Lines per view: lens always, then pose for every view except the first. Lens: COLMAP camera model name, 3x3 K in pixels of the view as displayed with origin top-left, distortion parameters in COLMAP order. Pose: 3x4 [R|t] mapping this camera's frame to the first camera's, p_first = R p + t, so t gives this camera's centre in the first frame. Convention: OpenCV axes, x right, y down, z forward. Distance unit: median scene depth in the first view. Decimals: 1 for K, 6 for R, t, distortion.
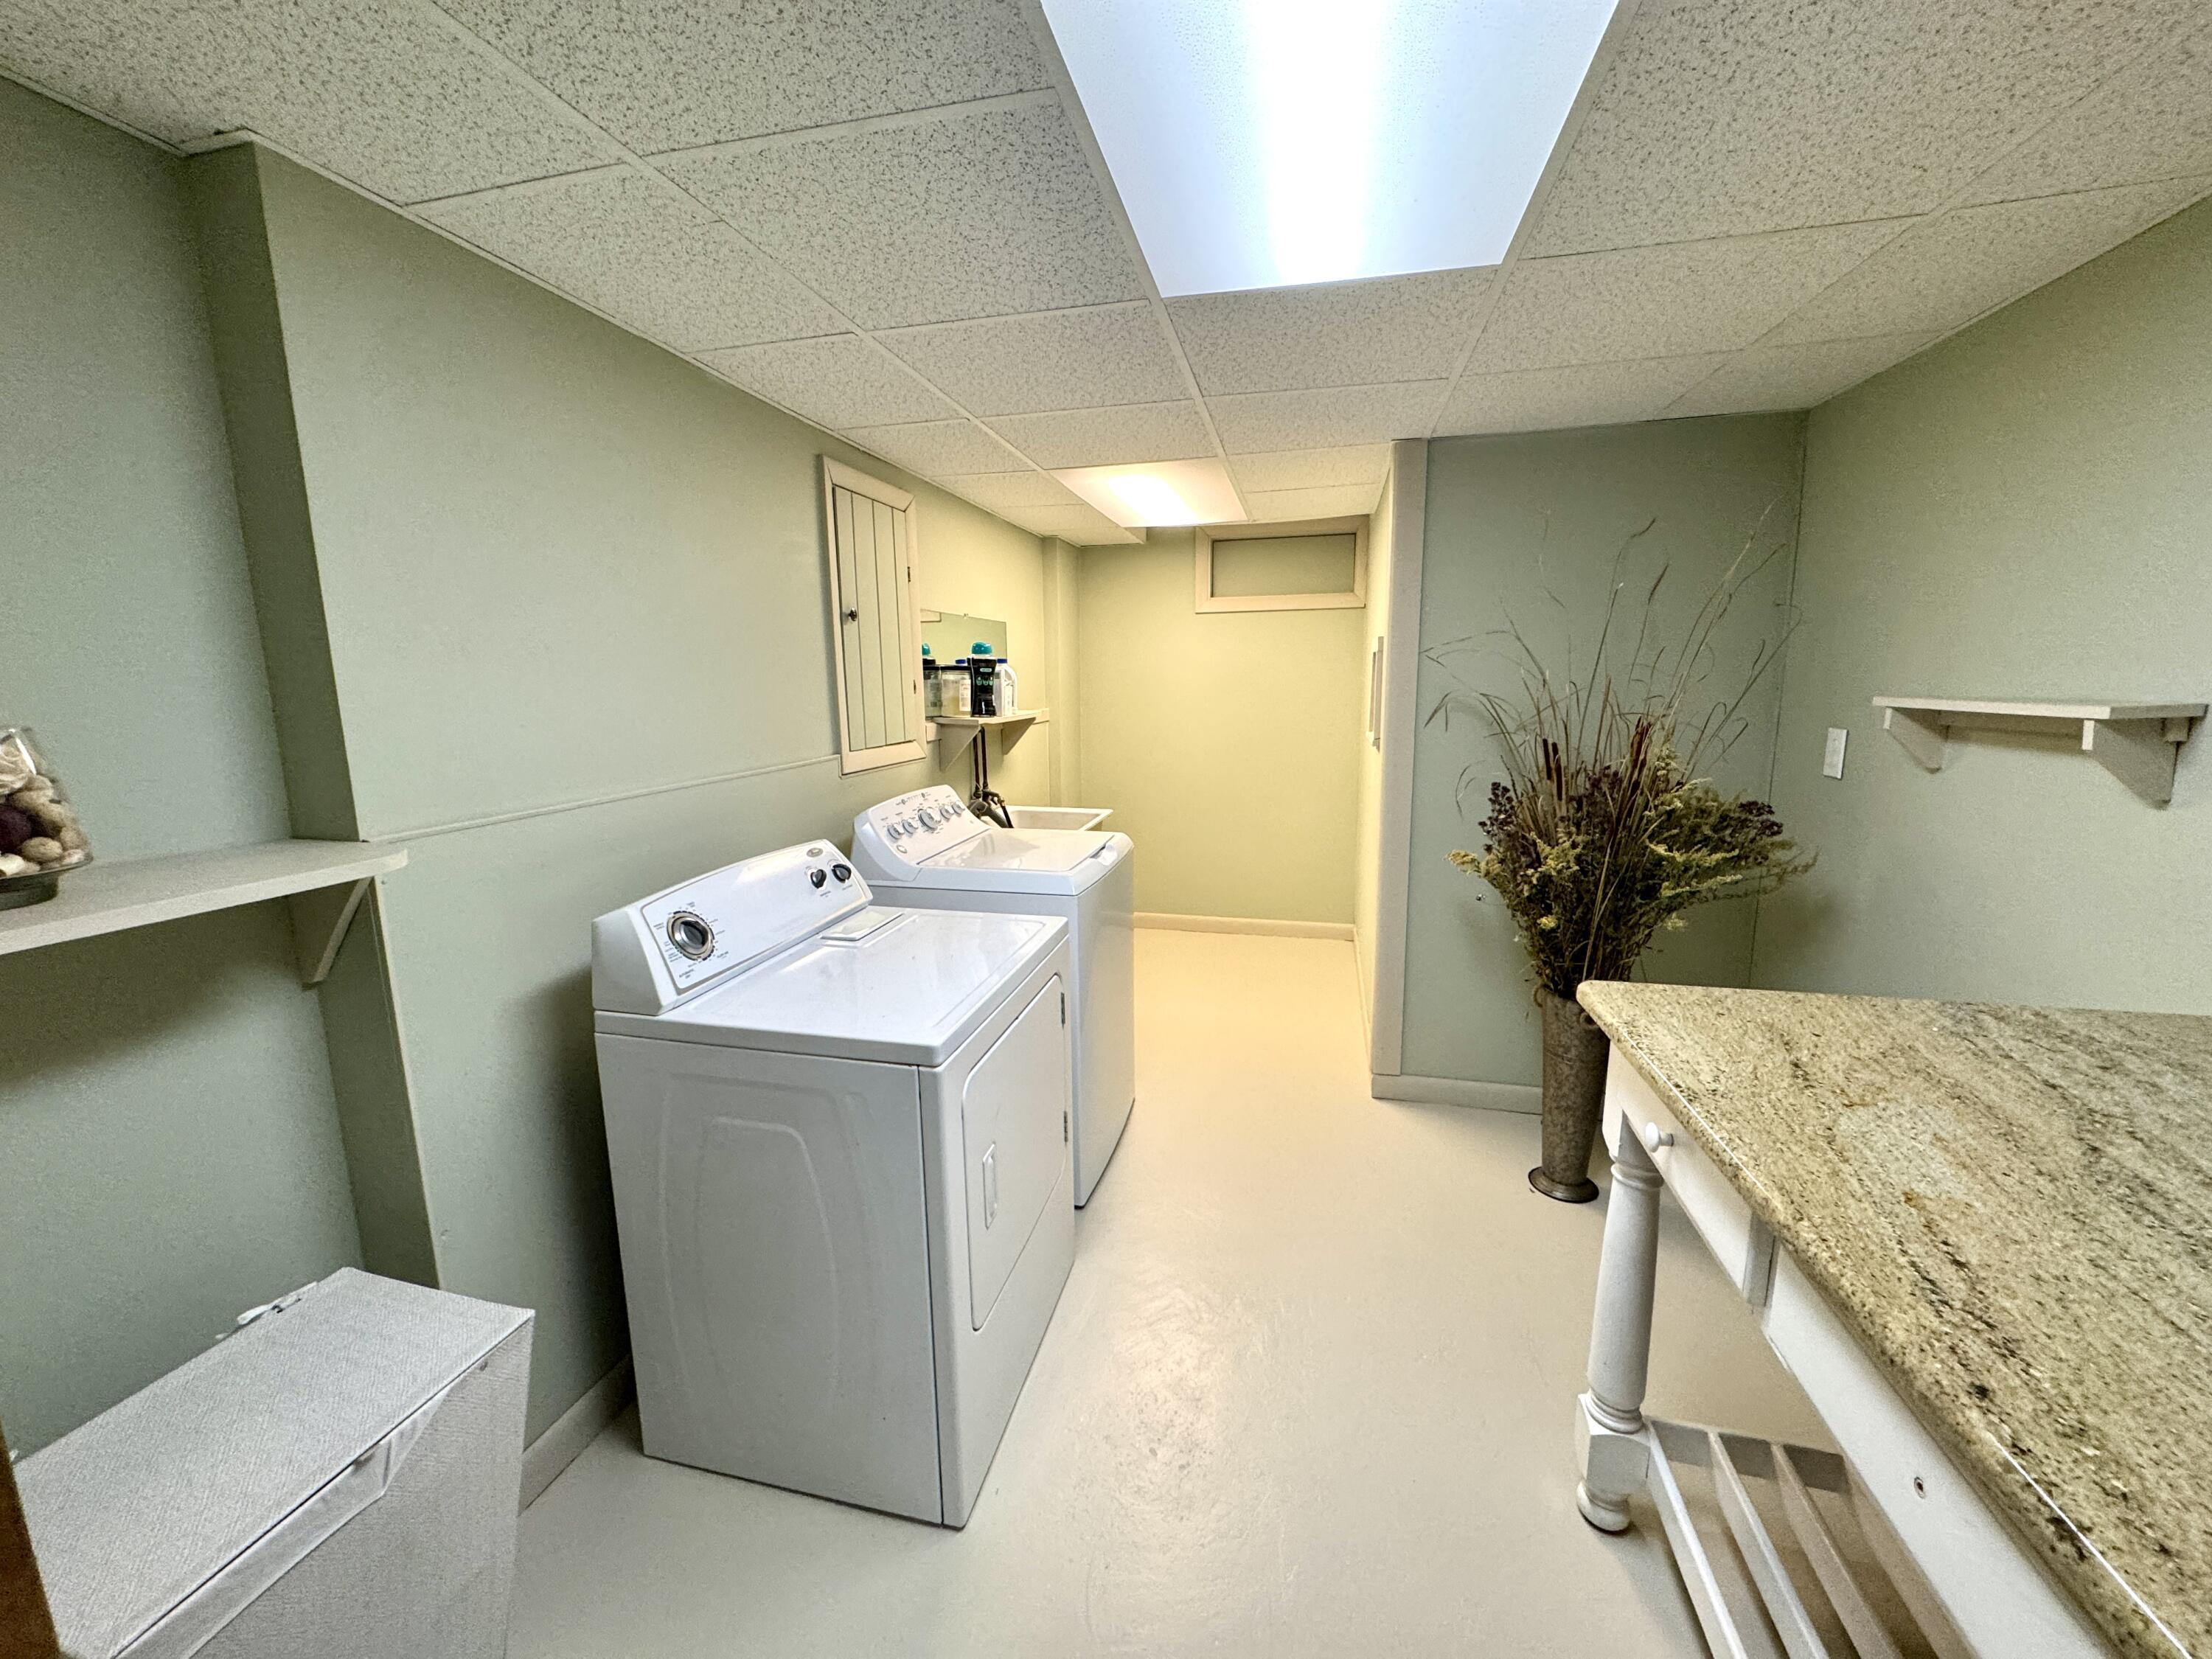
lens RADIAL K [[879.5, 0, 1102.7], [0, 879.5, 830.2], [0, 0, 1]] dist [-0.001189, 0.000234]
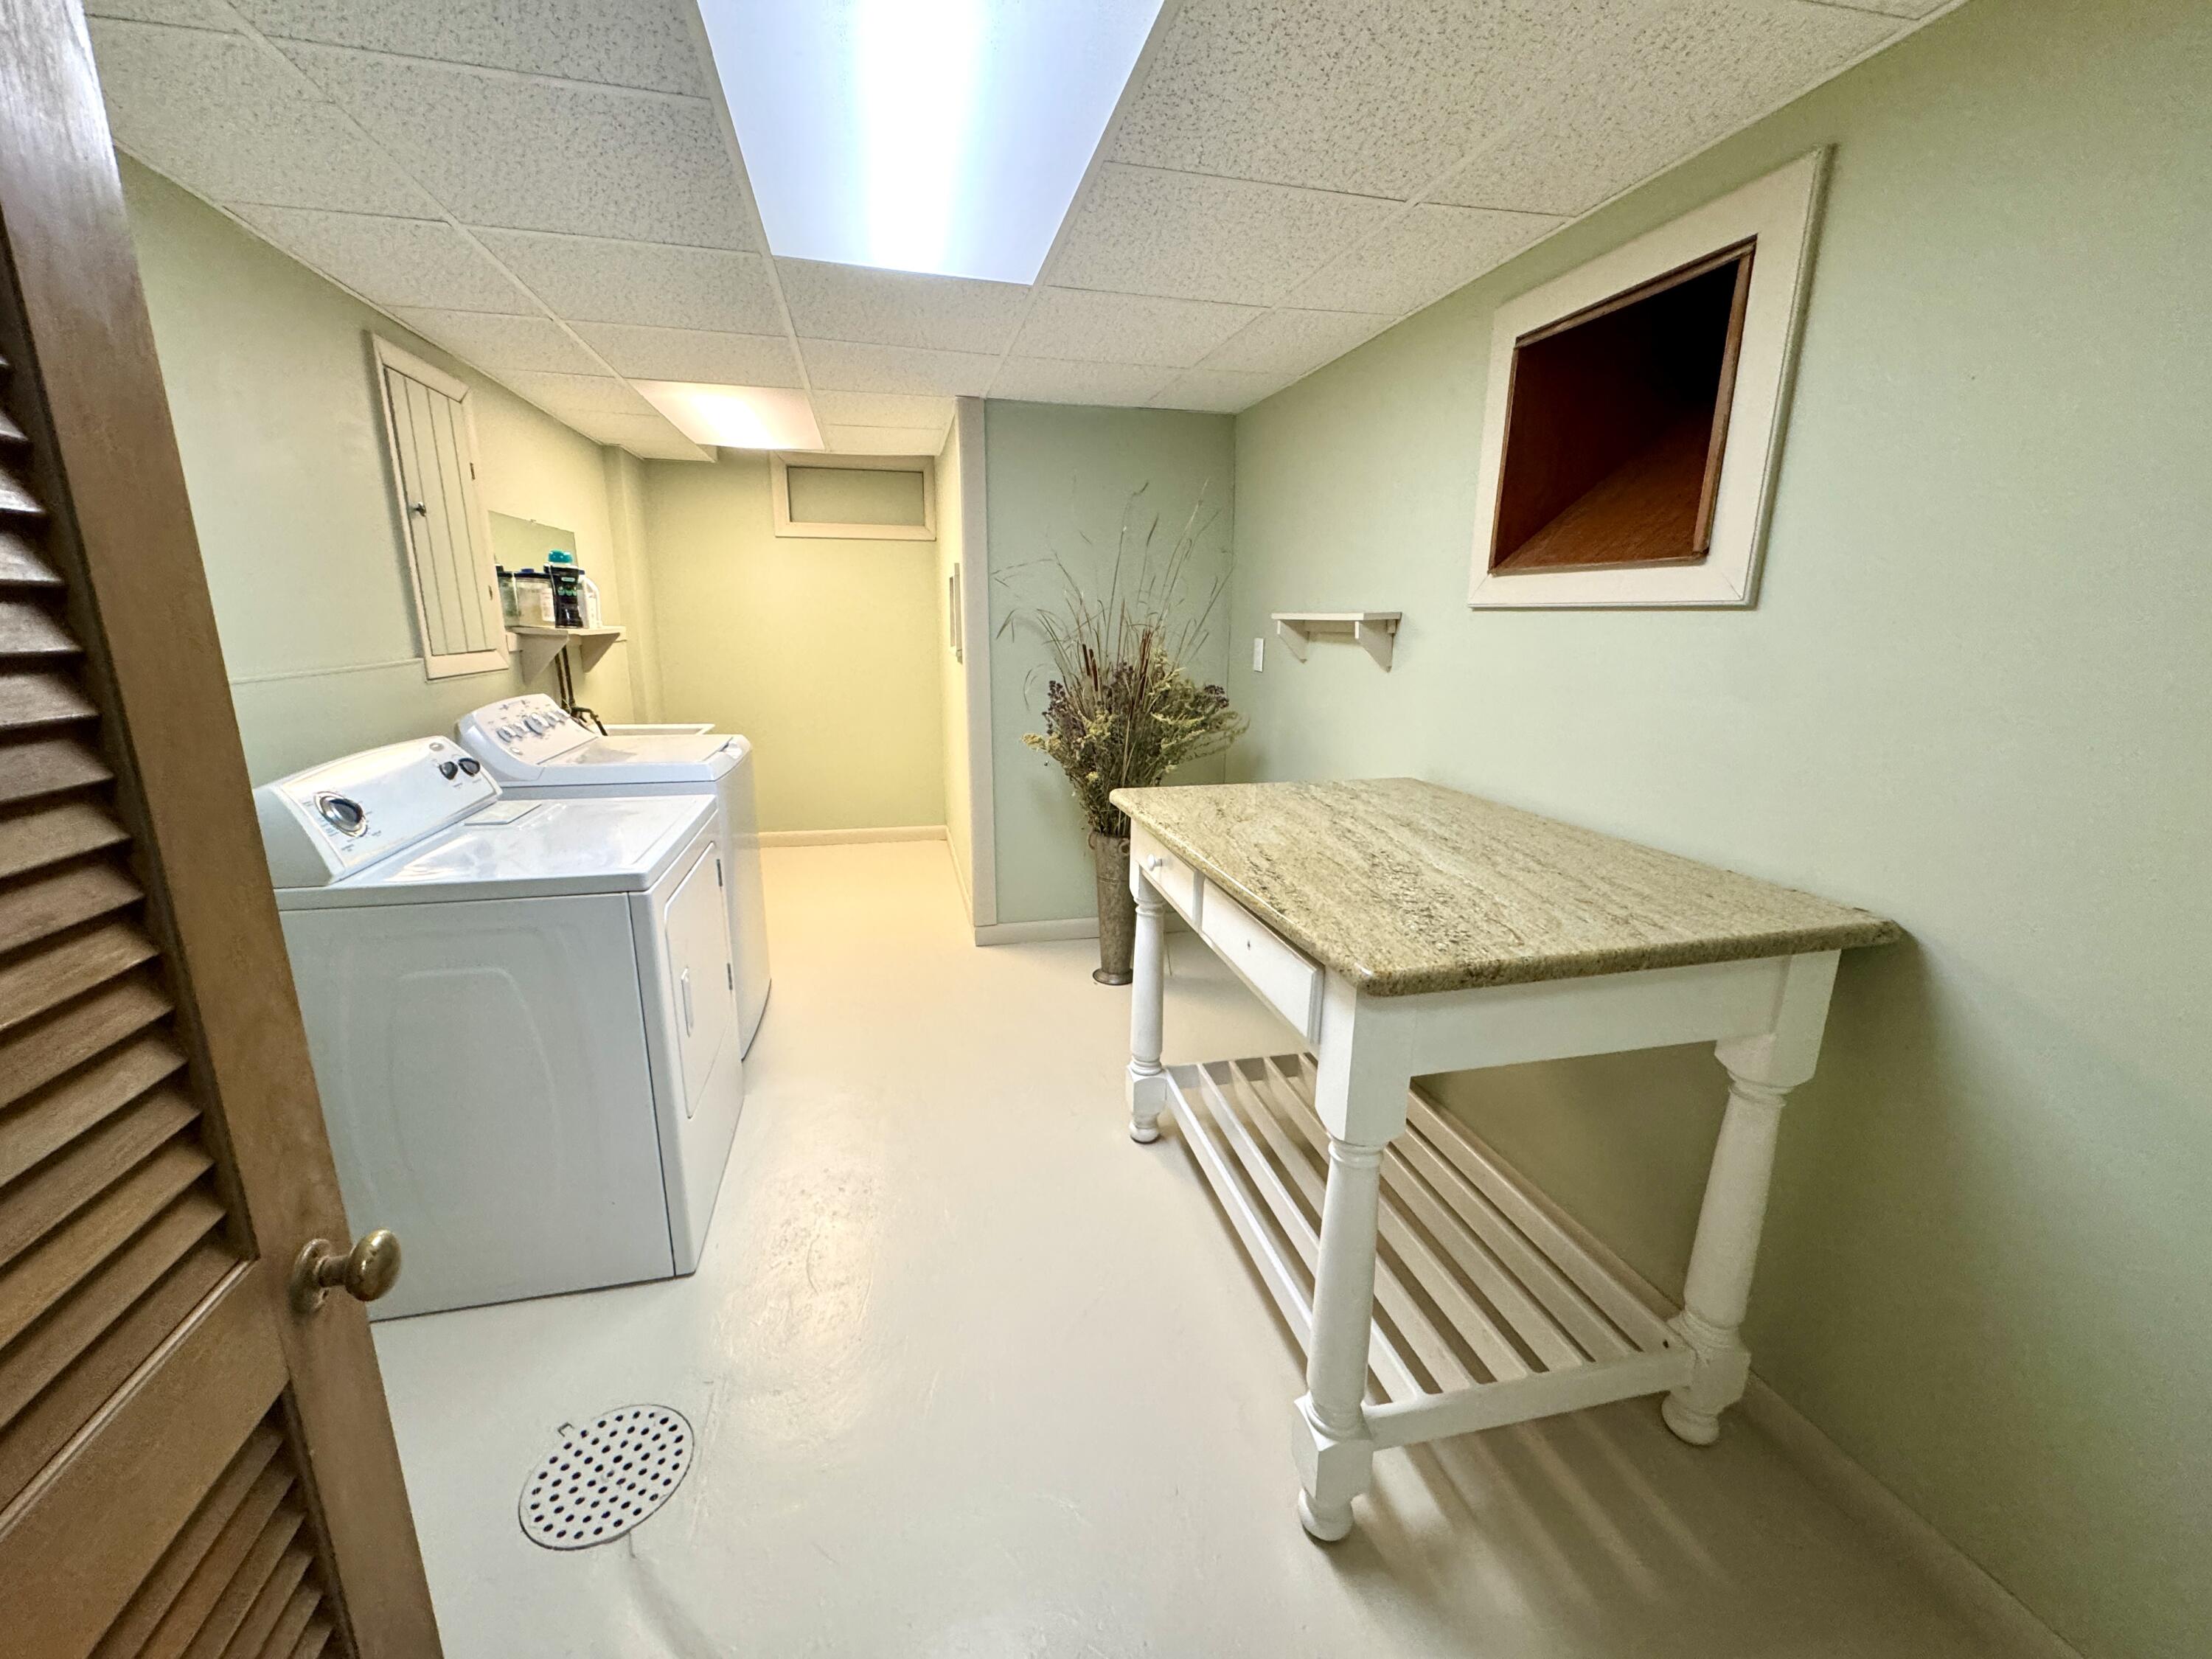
lens RADIAL K [[879.5, 0, 1102.7], [0, 879.5, 830.2], [0, 0, 1]] dist [-0.001189, 0.000234]
pose [[0.888273, -0.086680, 0.451062, -0.108286], [0.057395, 0.995281, 0.078234, 0.081688], [-0.455715, -0.043605, 0.889057, -0.233657]]
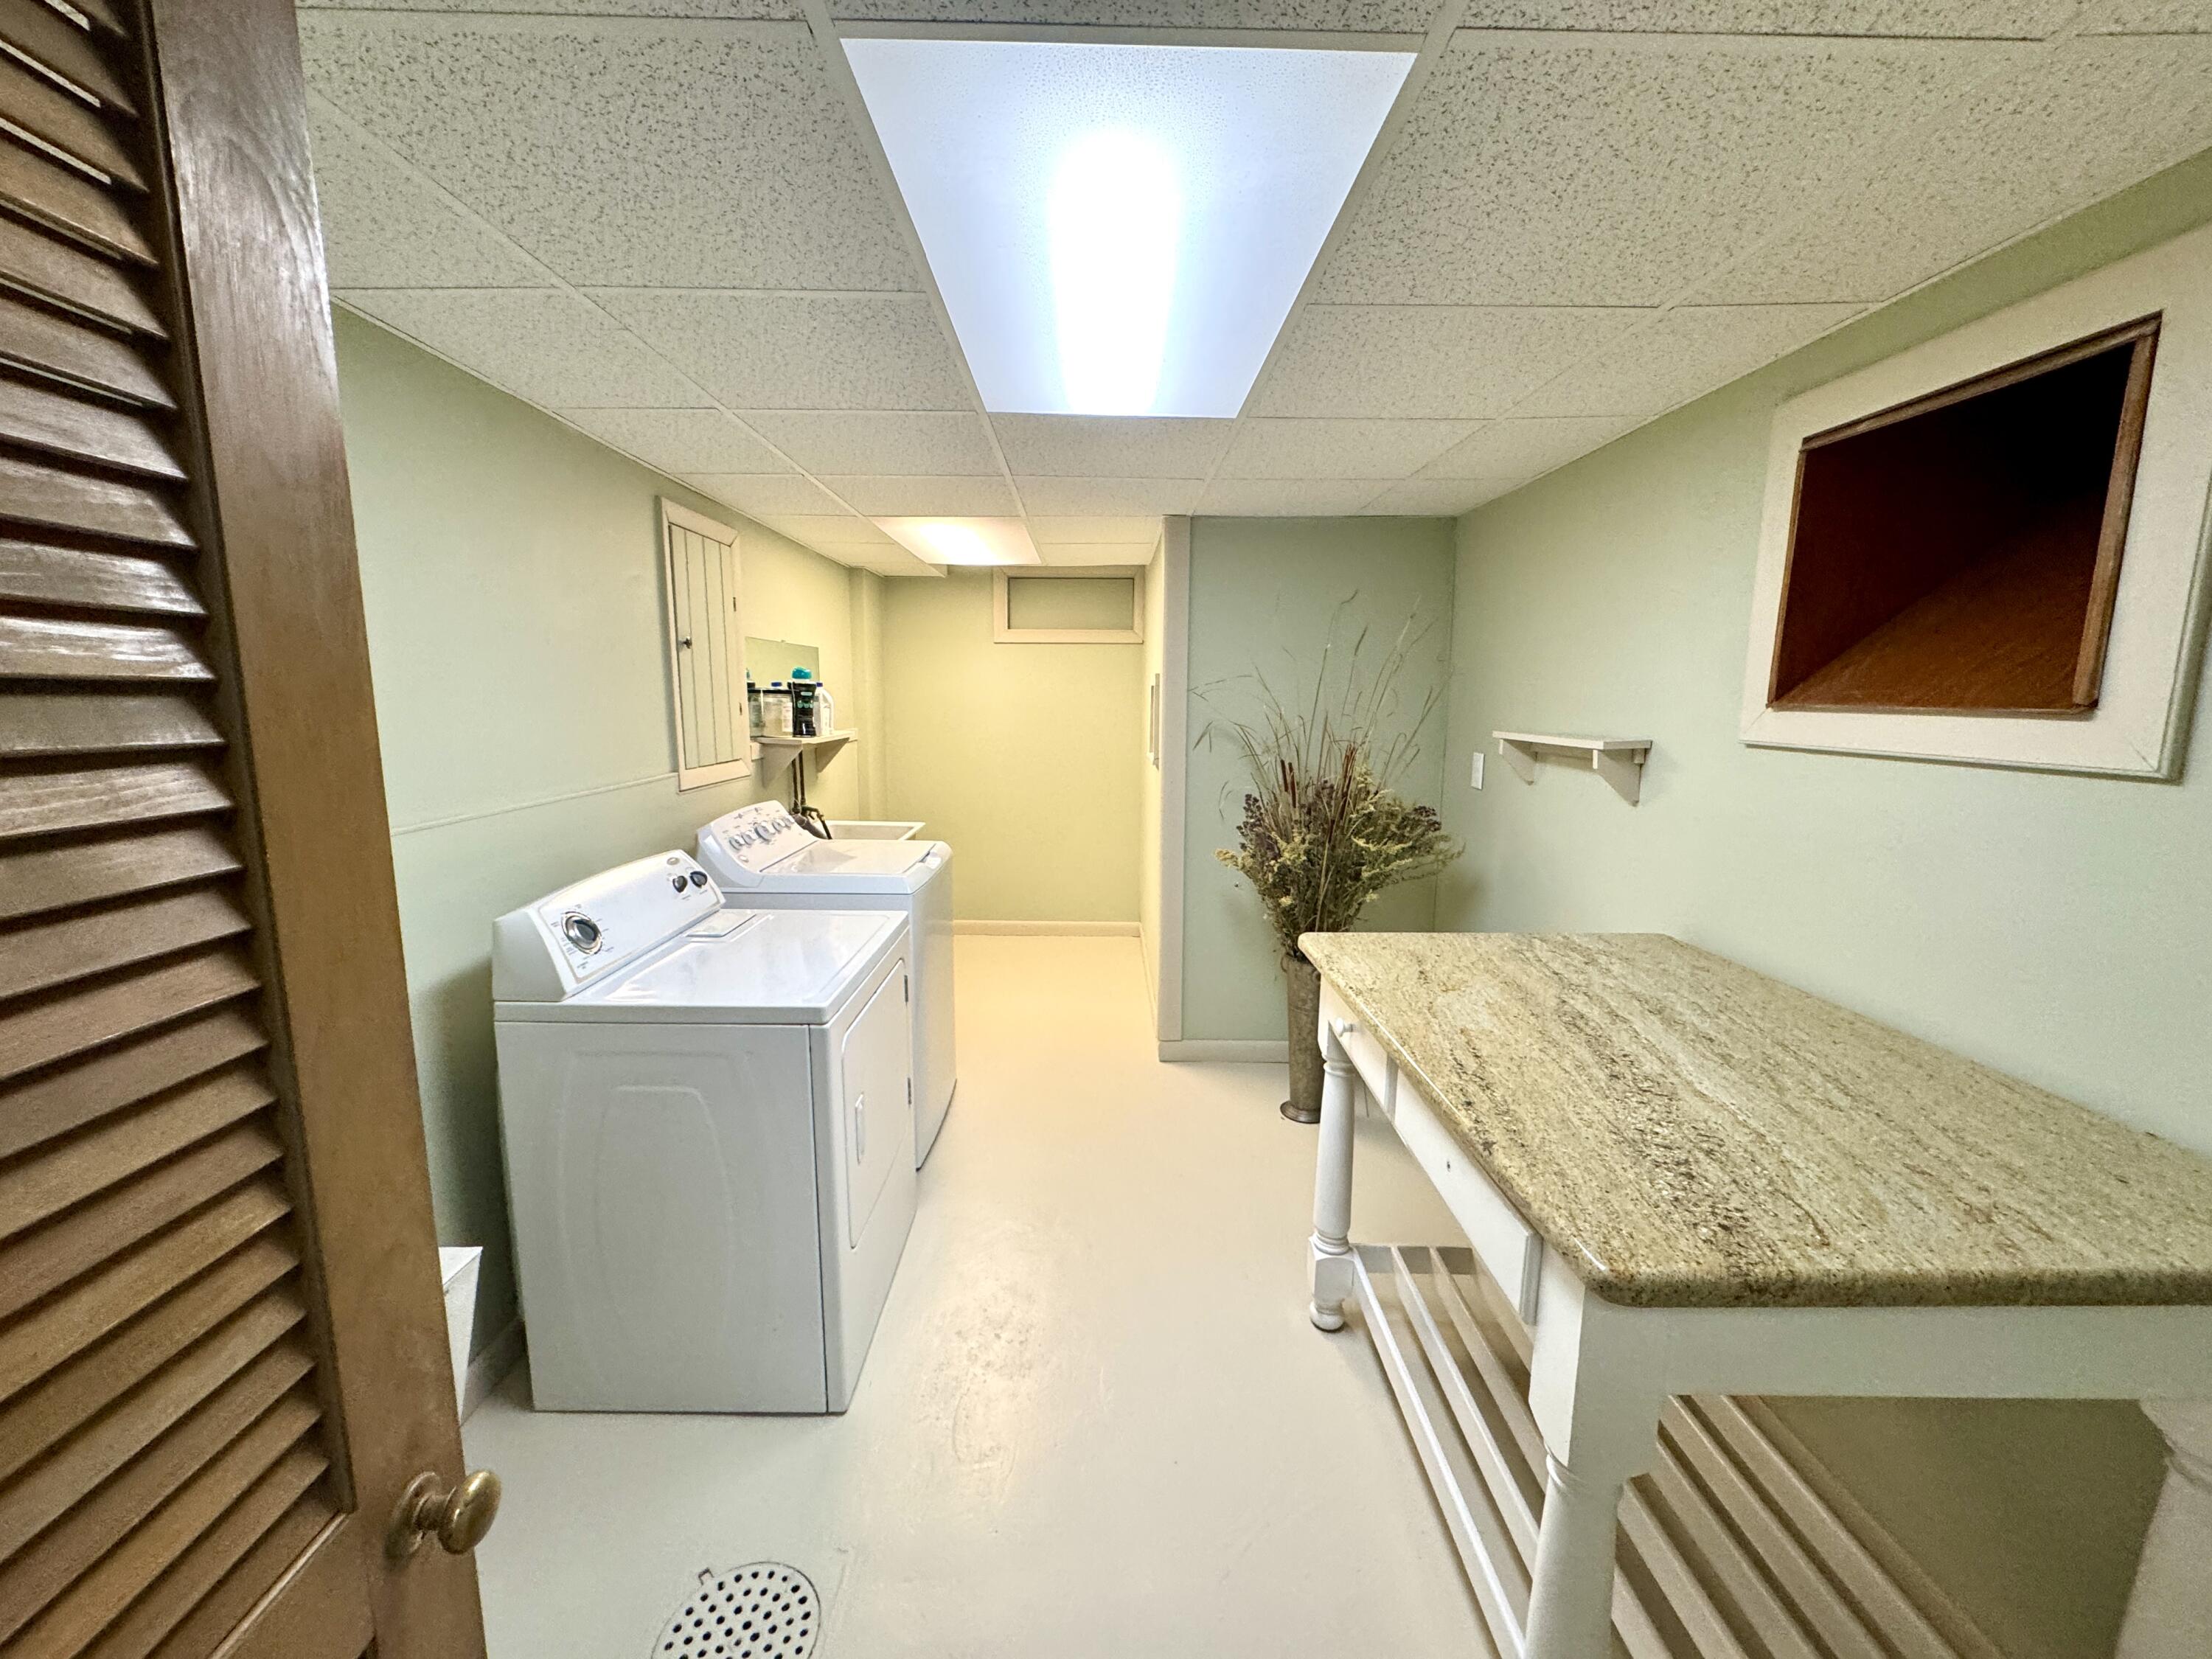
lens RADIAL K [[879.5, 0, 1102.7], [0, 879.5, 830.2], [0, 0, 1]] dist [-0.001189, 0.000234]
pose [[0.970748, -0.017071, 0.239495, -0.064588], [0.021639, 0.999630, -0.016456, 0.015674], [-0.239125, 0.021157, 0.970758, -0.195342]]
